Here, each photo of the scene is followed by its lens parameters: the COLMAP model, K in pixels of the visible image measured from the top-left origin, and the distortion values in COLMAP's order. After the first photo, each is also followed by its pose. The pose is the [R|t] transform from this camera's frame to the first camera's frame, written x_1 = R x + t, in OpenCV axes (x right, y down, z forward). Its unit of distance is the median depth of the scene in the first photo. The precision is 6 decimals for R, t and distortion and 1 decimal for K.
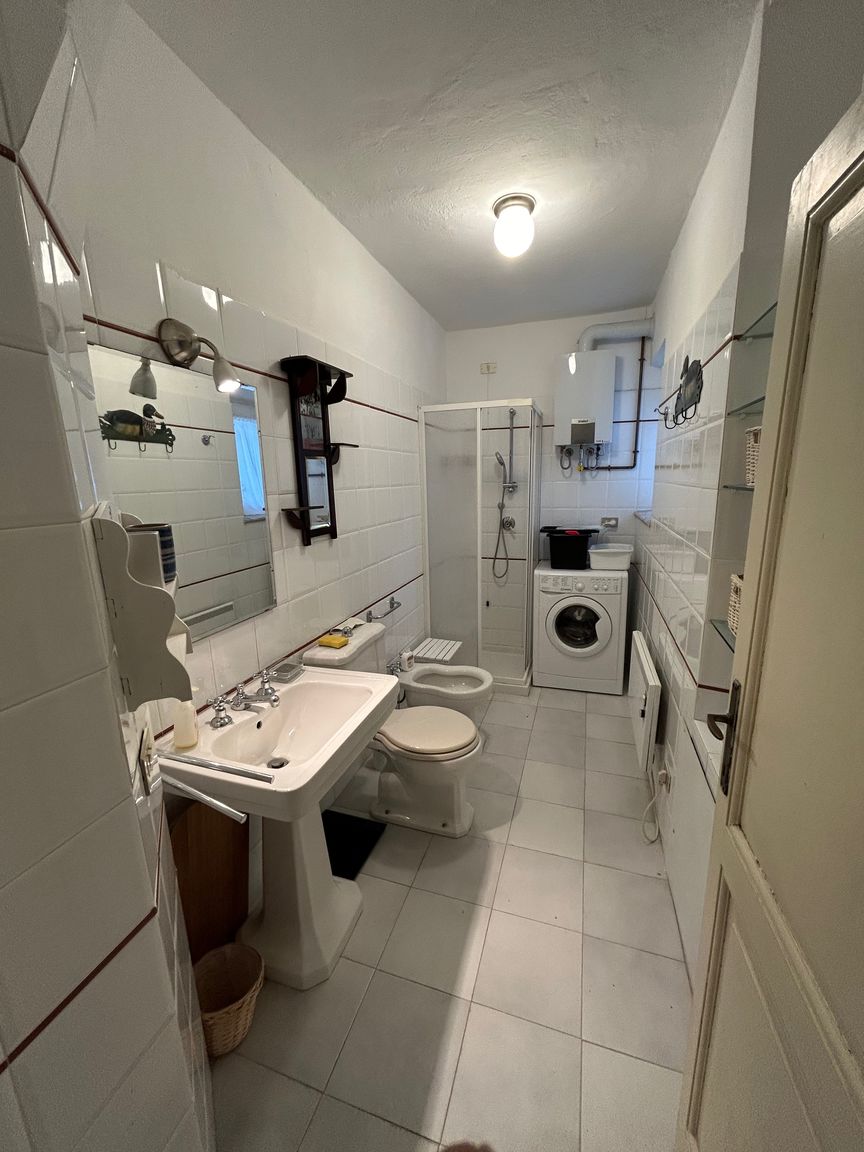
lens RADIAL K [[464.4, 0, 437.8], [0, 464.4, 572.7], [0, 0, 1]] dist [-0.001149, -0.002948]
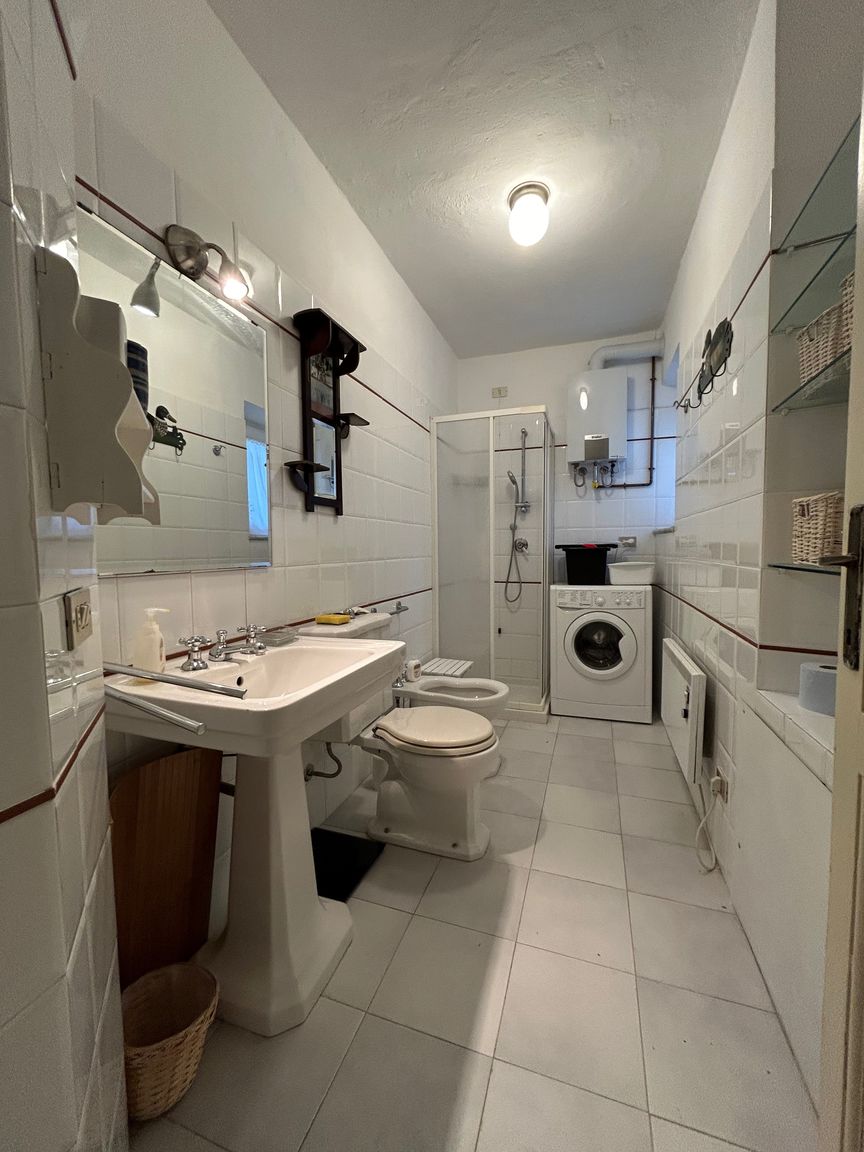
lens RADIAL K [[463.4, 0, 436.5], [0, 463.4, 570.8], [0, 0, 1]] dist [0.000814, -0.003088]
pose [[0.999740, 0.013343, -0.018487, -0.010119], [-0.015983, 0.988421, -0.150895, 0.183505], [0.016260, 0.151151, 0.988377, 0.102872]]
